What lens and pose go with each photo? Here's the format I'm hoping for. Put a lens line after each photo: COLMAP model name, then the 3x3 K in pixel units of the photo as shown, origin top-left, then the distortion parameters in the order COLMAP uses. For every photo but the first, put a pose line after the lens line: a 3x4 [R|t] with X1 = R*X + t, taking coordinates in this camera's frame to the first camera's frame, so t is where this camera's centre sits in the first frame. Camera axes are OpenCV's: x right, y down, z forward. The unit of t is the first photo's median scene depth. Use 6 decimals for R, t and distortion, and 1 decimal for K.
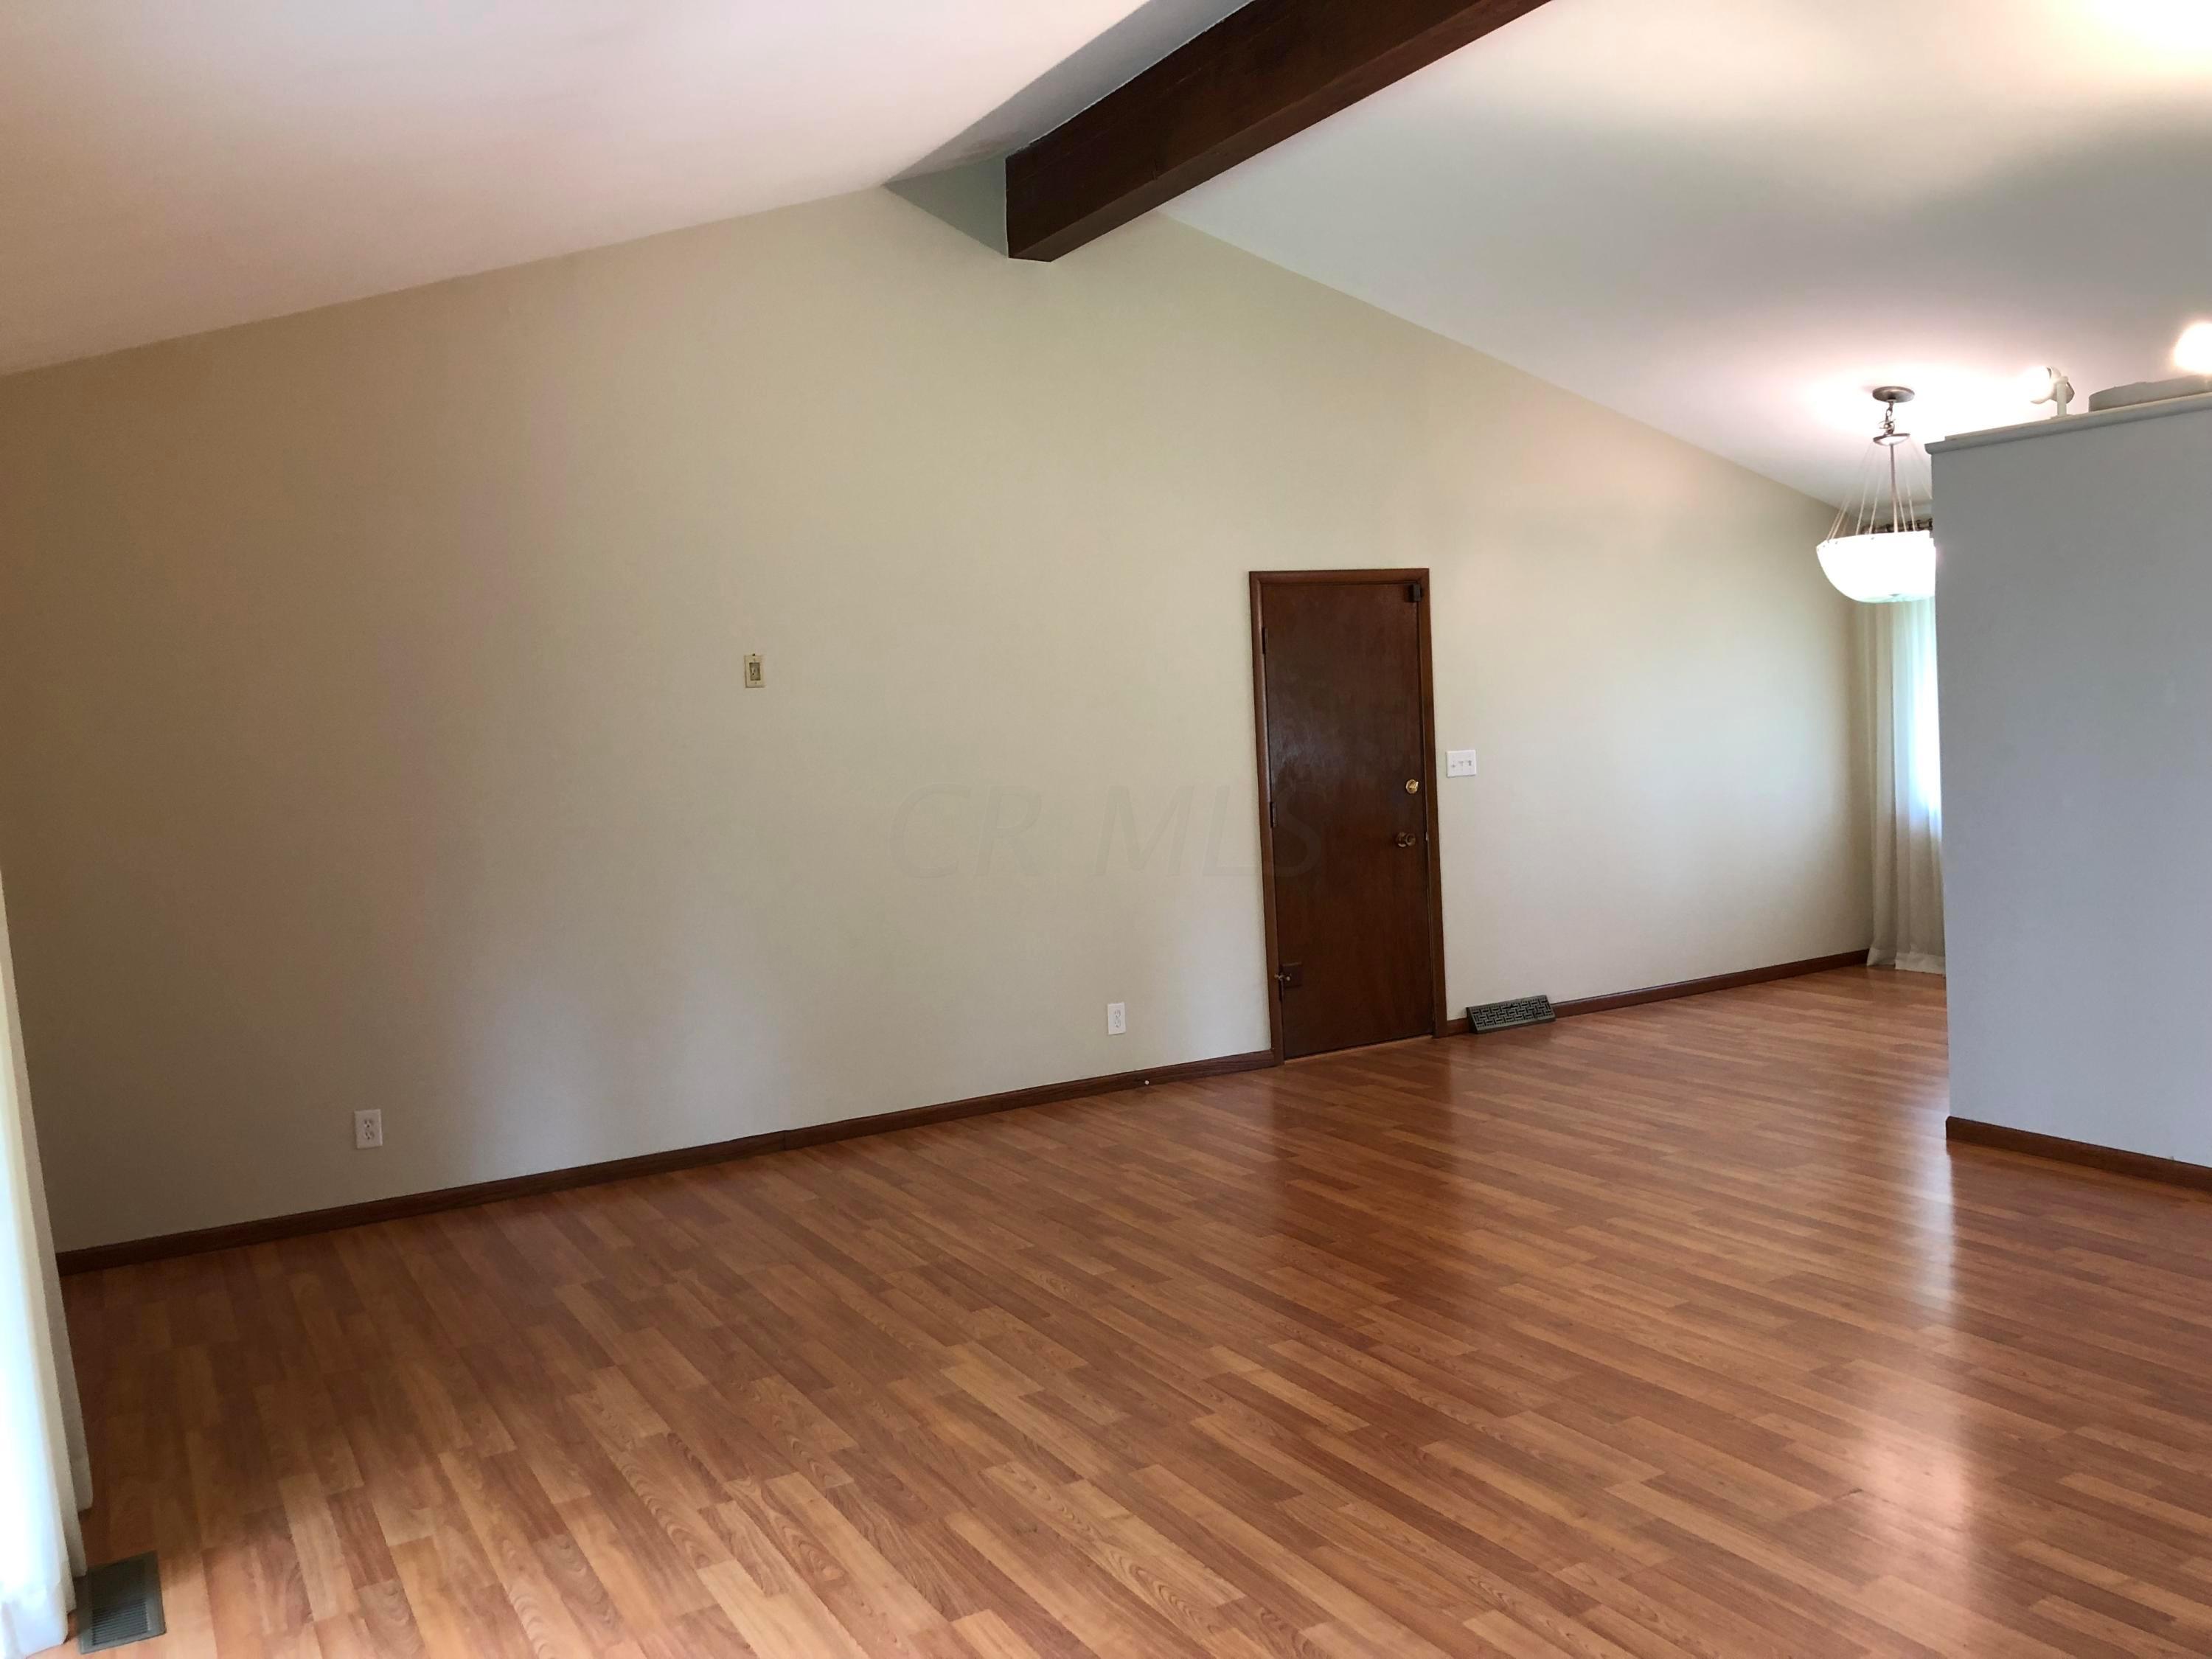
lens RADIAL K [[1815.6, 0, 1106.1], [0, 1815.6, 830.7], [0, 0, 1]] dist [0.018951, -0.015706]
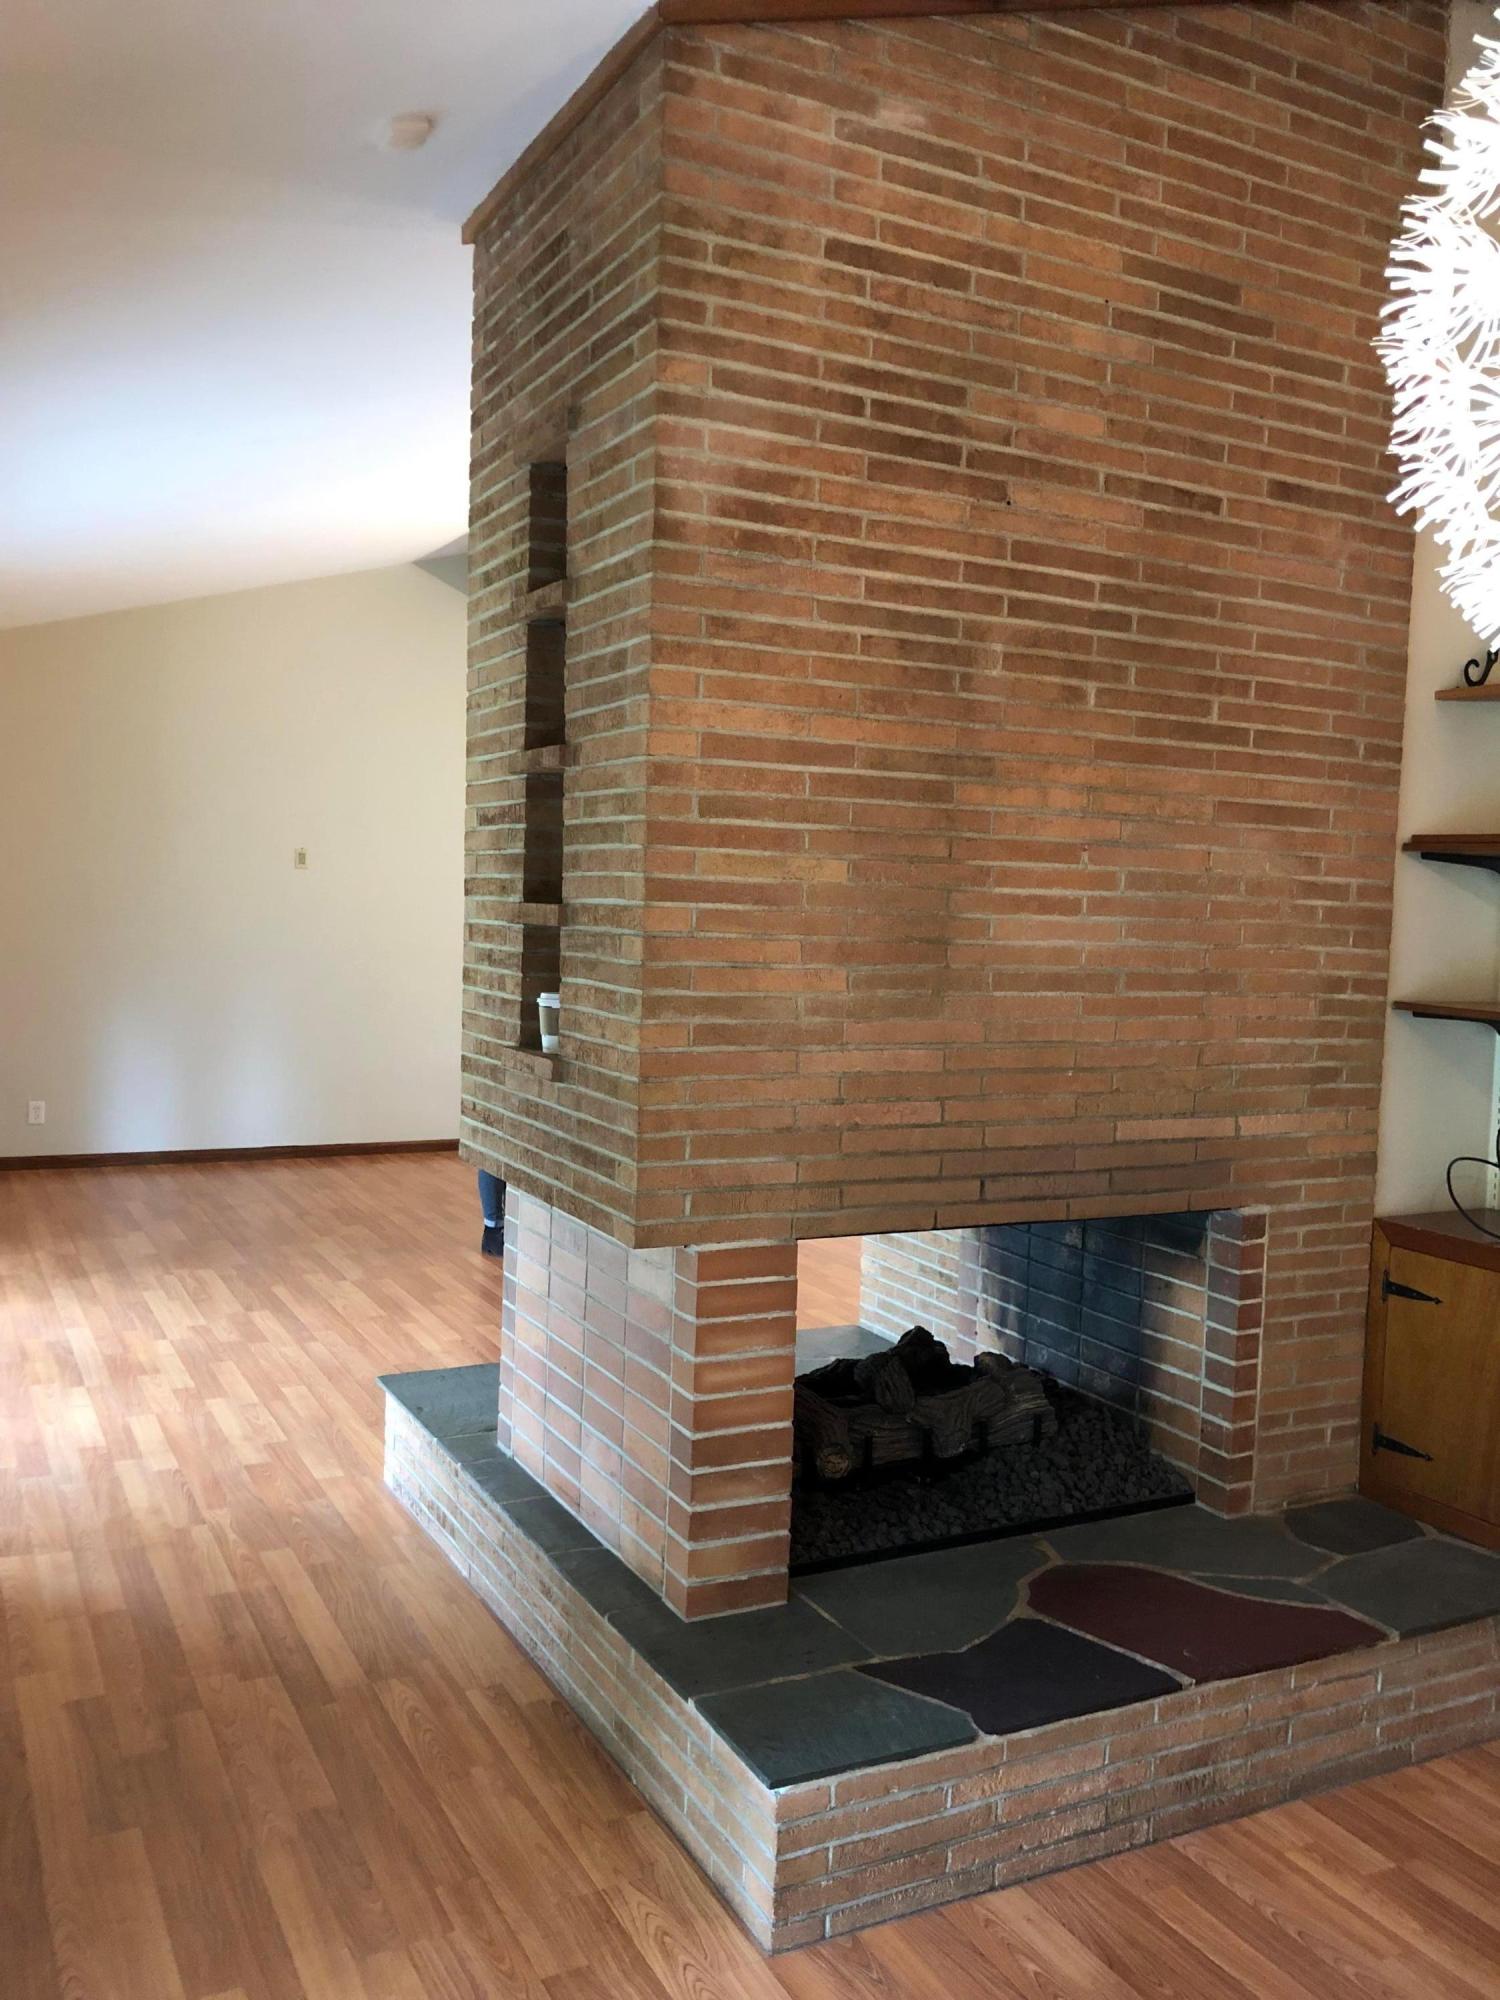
lens RADIAL K [[1641.6, 0, 747.6], [0, 1641.6, 1000.9], [0, 0, 1]] dist [0.018951, -0.015706]
pose [[0.995872, 0.086424, -0.027743, 0.486701], [-0.086664, 0.996209, -0.007554, 0.028592], [0.026985, 0.009928, 0.999587, -0.864585]]
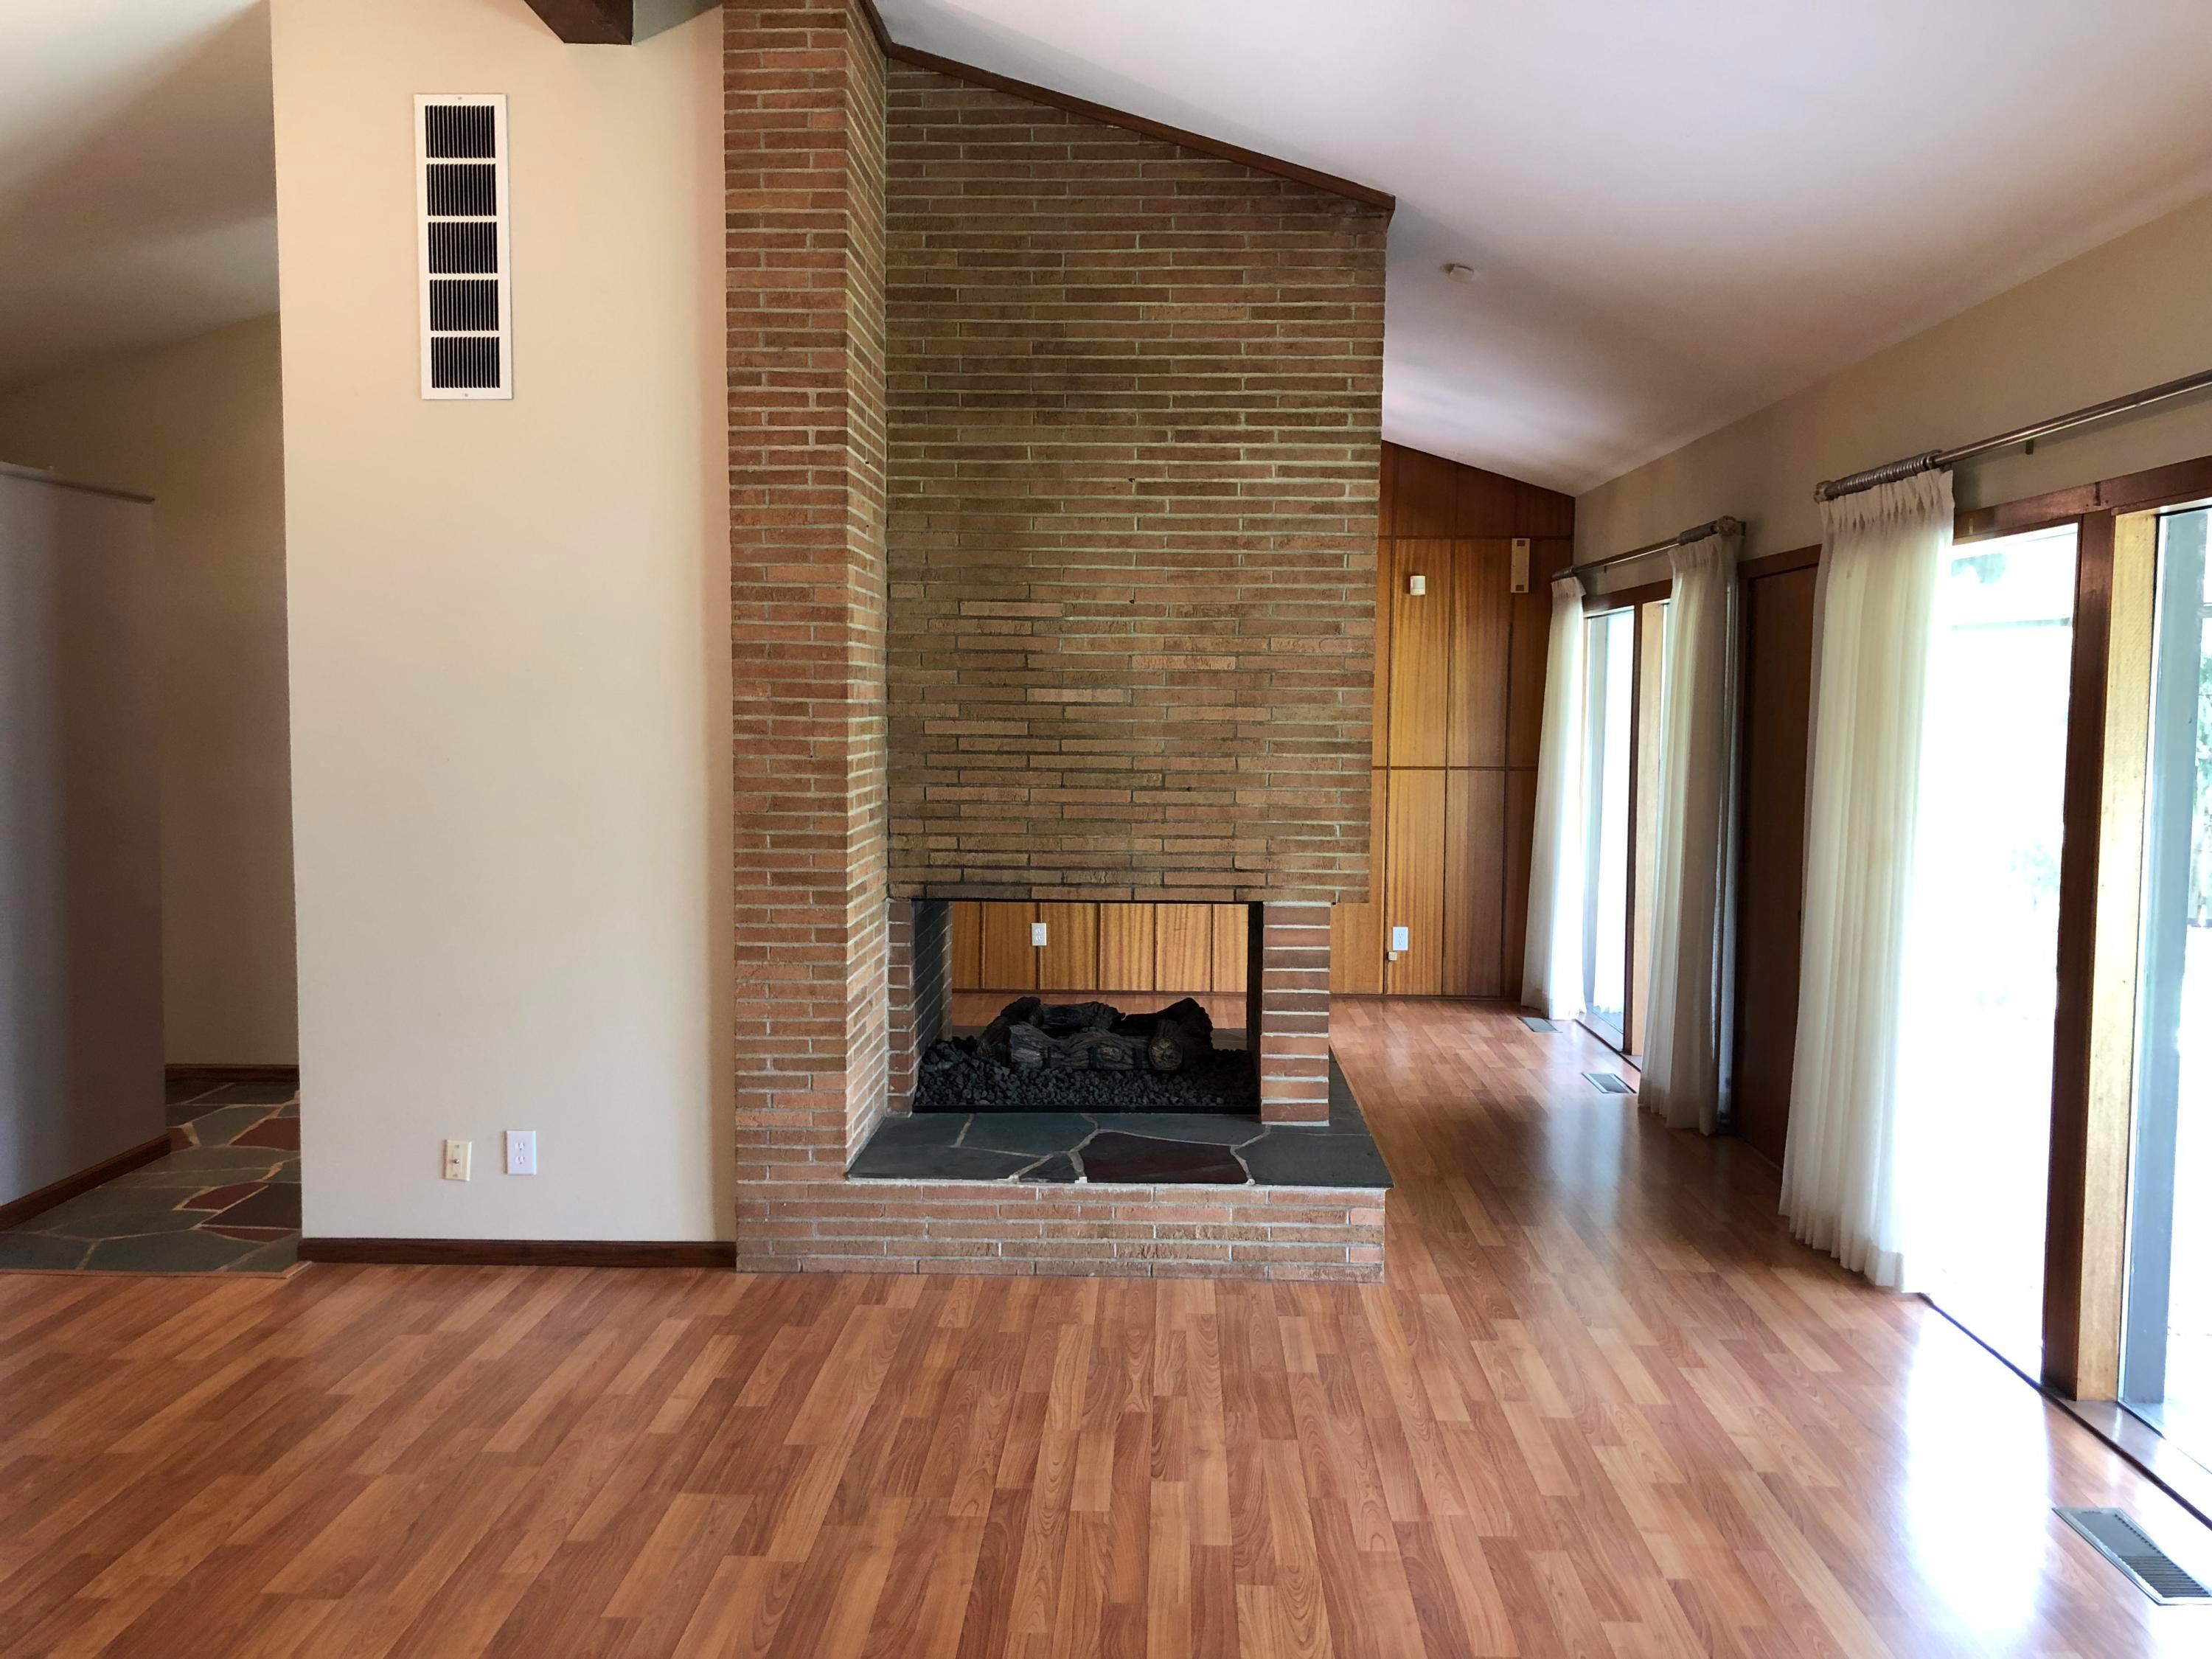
lens RADIAL K [[1815.6, 0, 1106.3], [0, 1815.6, 832.6], [0, 0, 1]] dist [0.018951, -0.015706]
pose [[-0.854340, 0.006042, 0.519680, -0.374331], [0.072944, 0.991429, 0.108390, -0.114225], [-0.514570, 0.130509, -0.847458, 1.737548]]
